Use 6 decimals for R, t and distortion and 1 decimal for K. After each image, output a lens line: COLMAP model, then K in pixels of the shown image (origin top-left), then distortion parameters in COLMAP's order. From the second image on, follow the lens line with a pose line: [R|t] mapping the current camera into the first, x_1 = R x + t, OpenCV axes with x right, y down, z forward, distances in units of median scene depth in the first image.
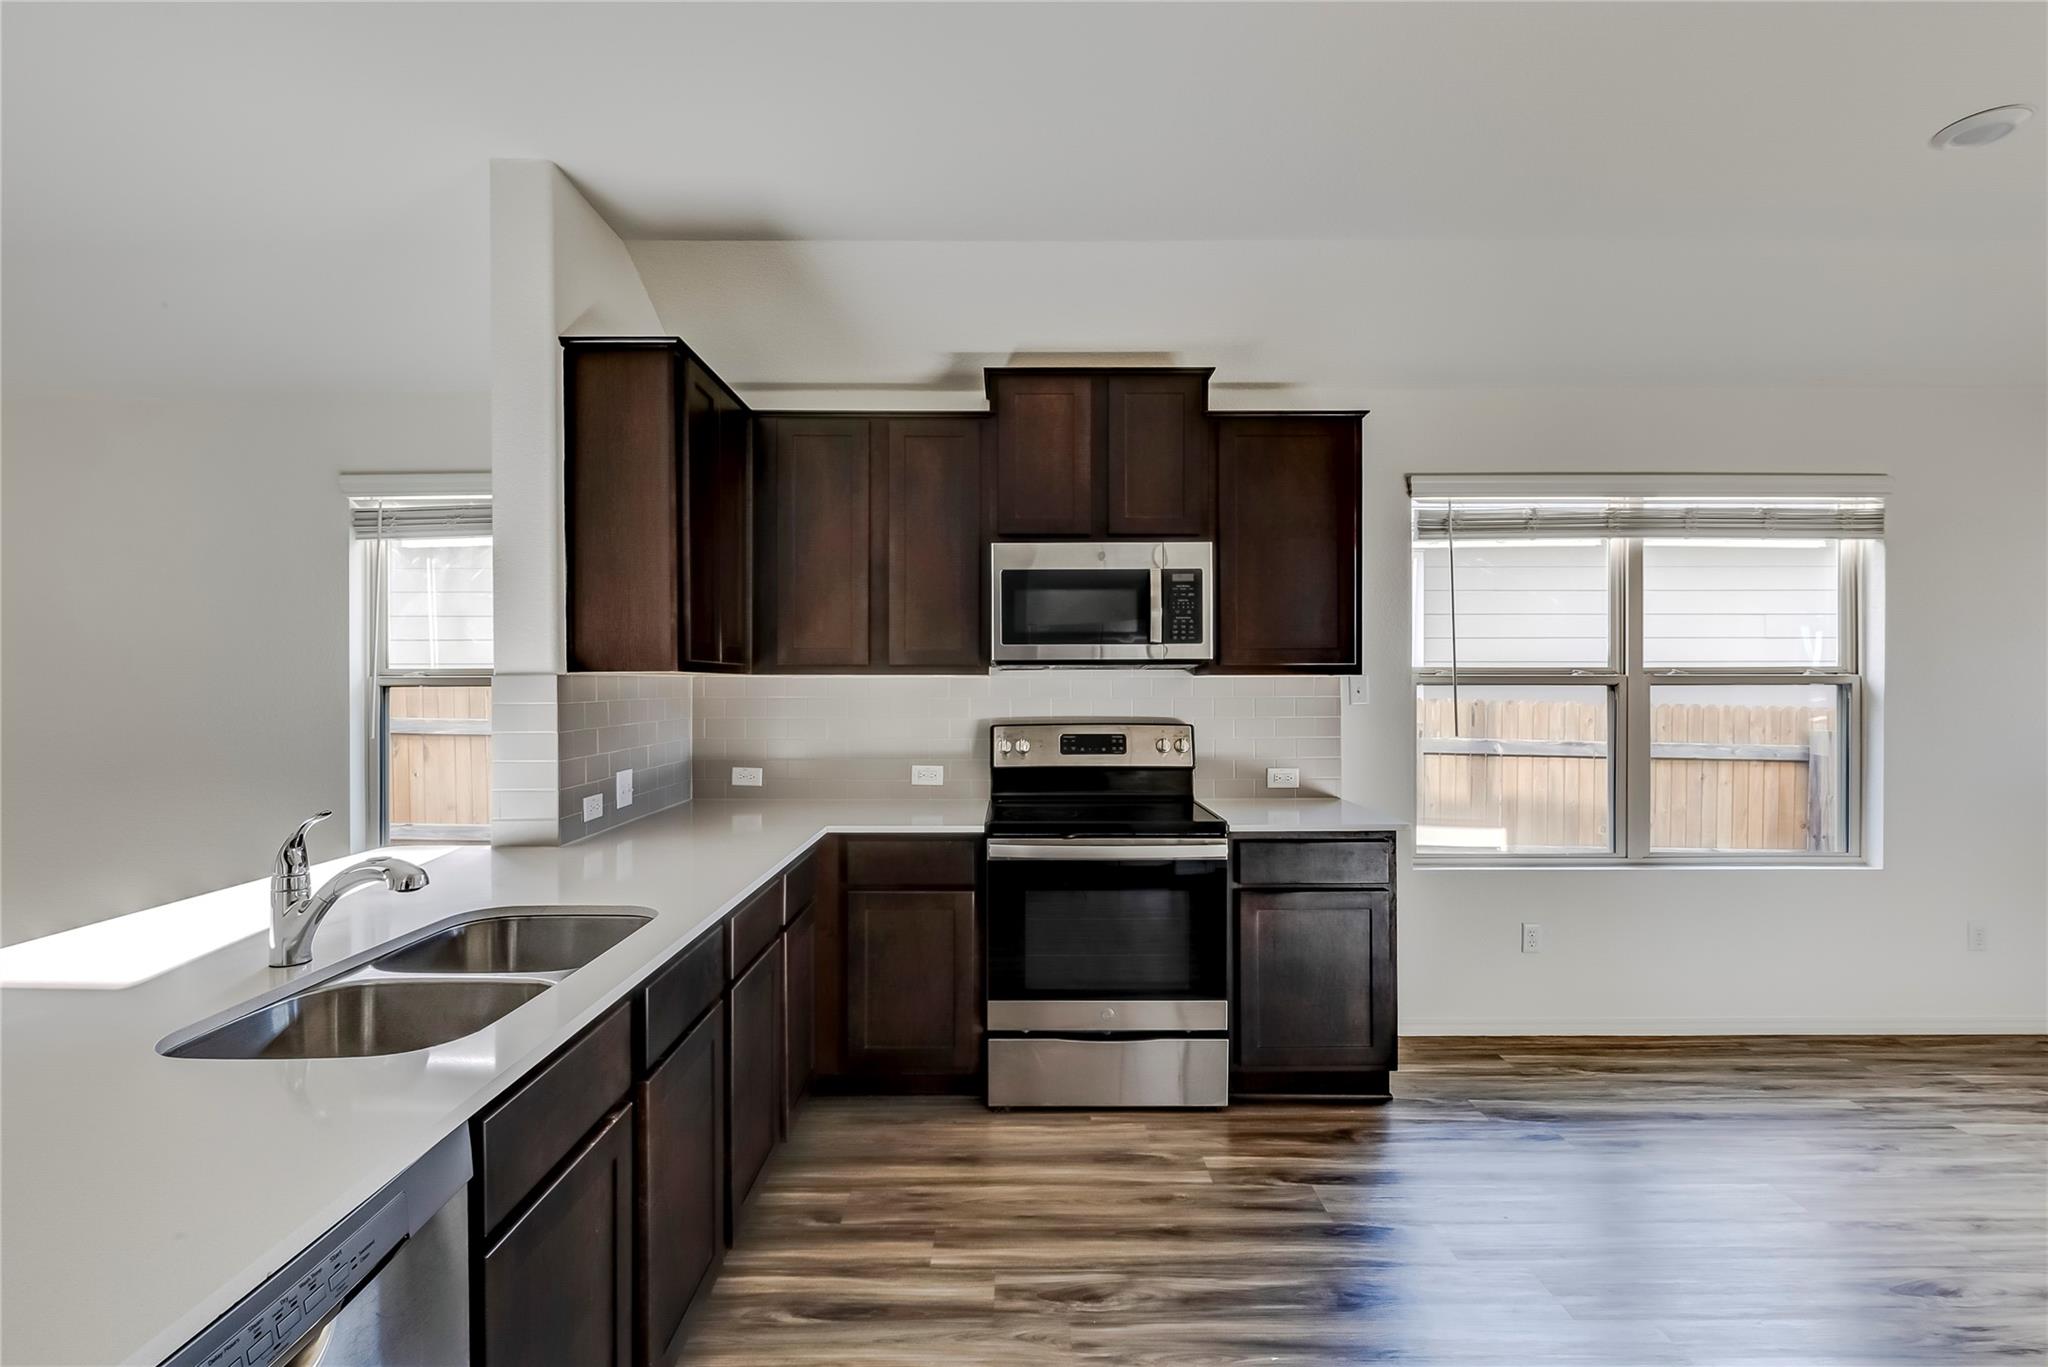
lens RADIAL K [[932.4, 0, 1033.8], [0, 932.4, 688.0], [0, 0, 1]] dist [0.005231, 0.000303]
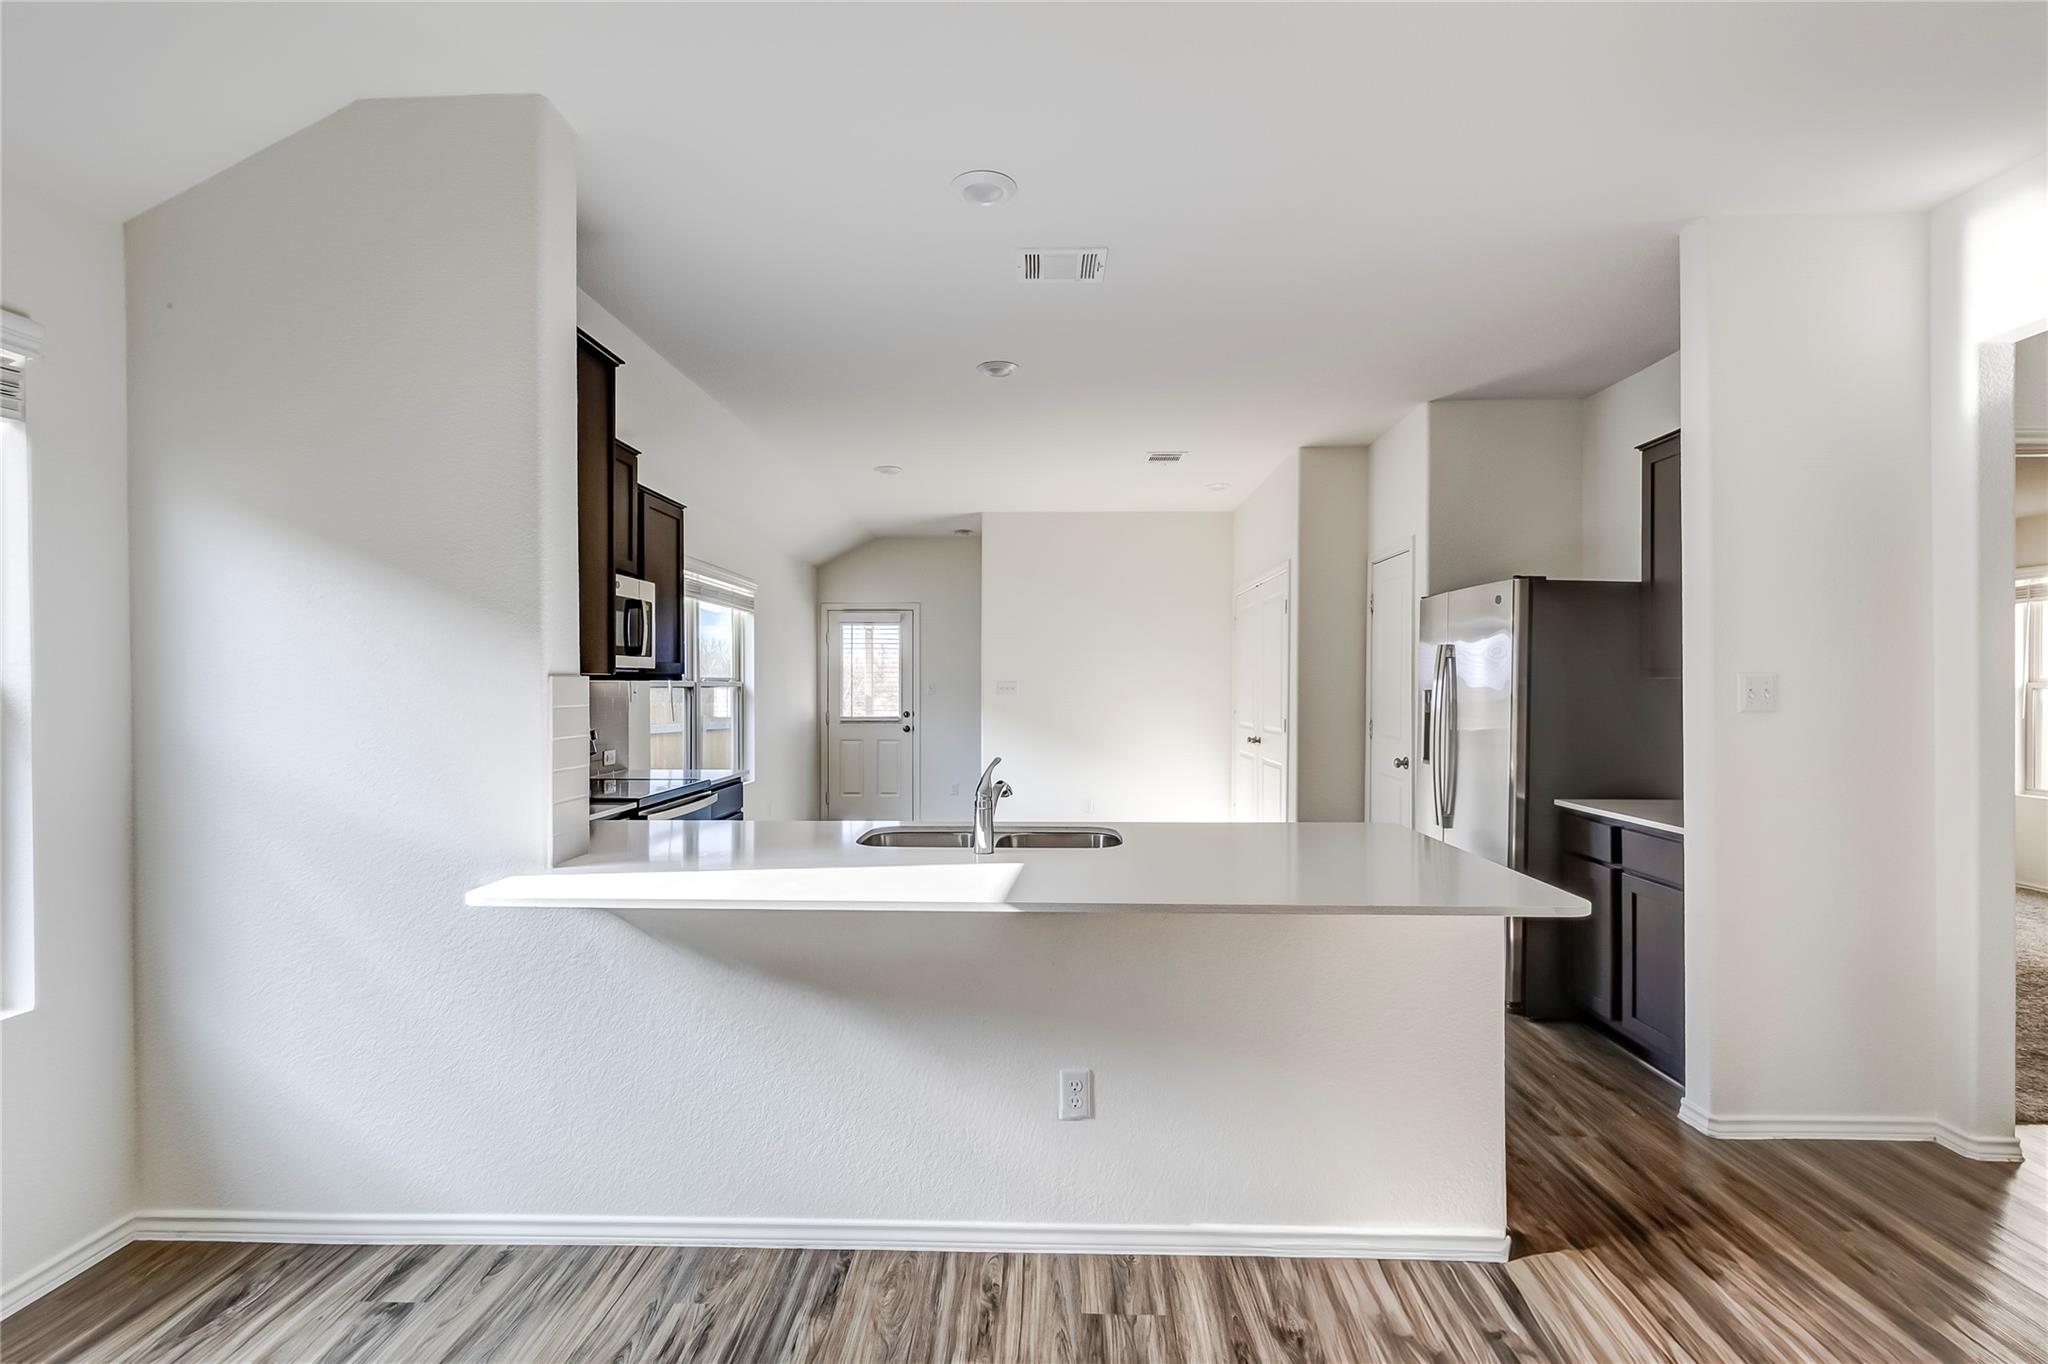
lens RADIAL K [[932.4, 0, 1031.8], [0, 932.4, 688.7], [0, 0, 1]] dist [0.005231, 0.000303]
pose [[0.027838, -0.001093, 0.999612, -1.140300], [0.005059, 0.999987, 0.000952, 0.000329], [-0.999600, 0.005030, 0.027843, 0.401101]]
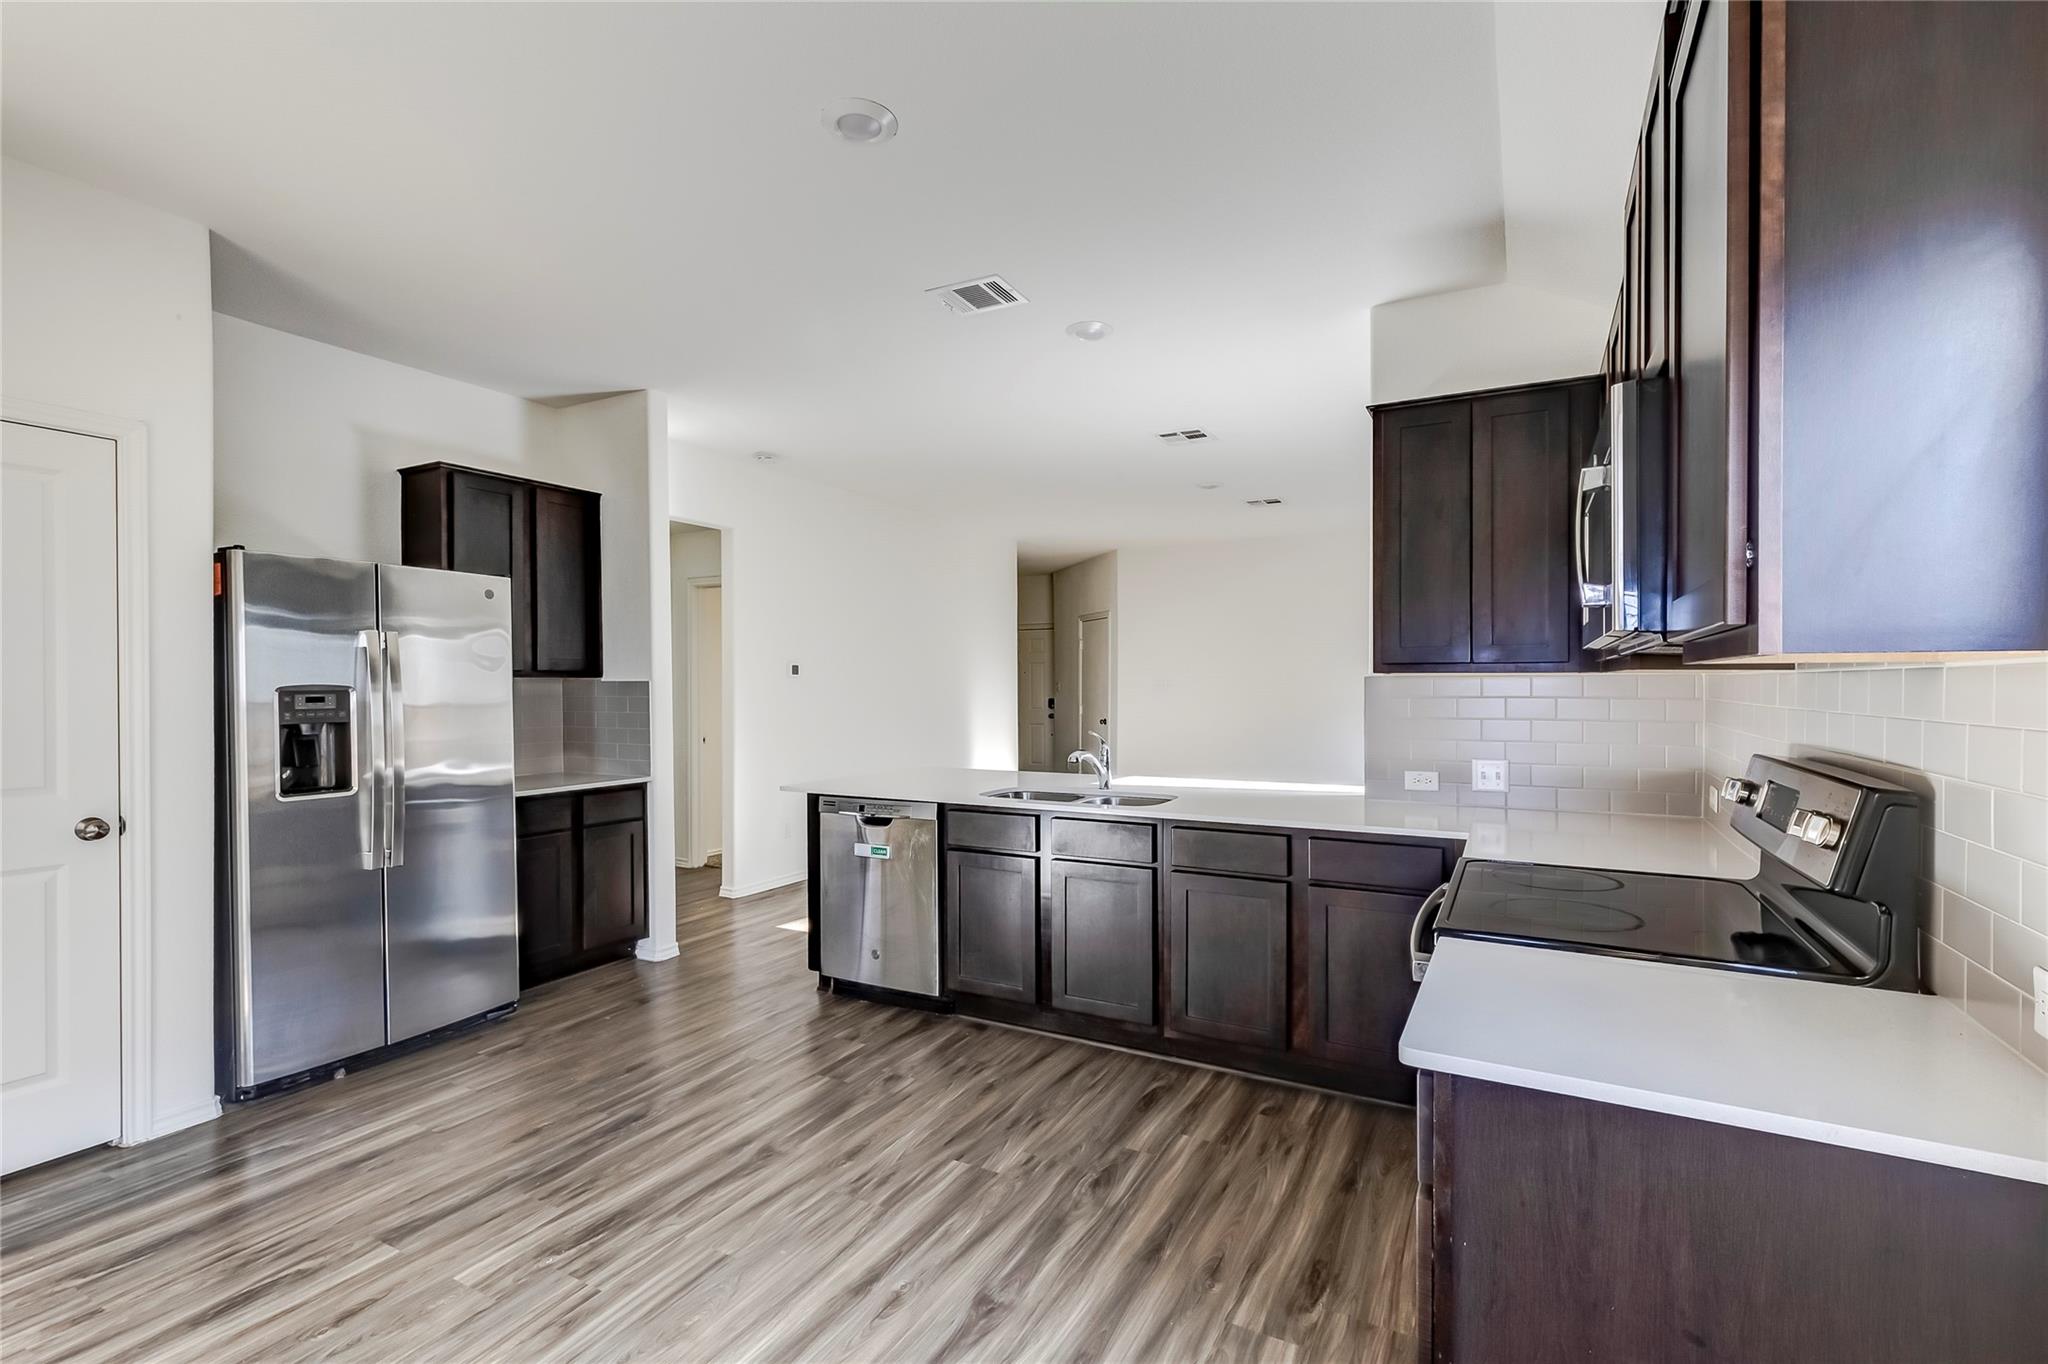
lens RADIAL K [[932.4, 0, 1023.2], [0, 932.4, 688.0], [0, 0, 1]] dist [0.005231, 0.000303]
pose [[-0.485141, 0.008474, -0.874395, 0.735585], [-0.001160, 0.999946, 0.010334, -0.007630], [0.874435, 0.006028, -0.485105, 0.941658]]
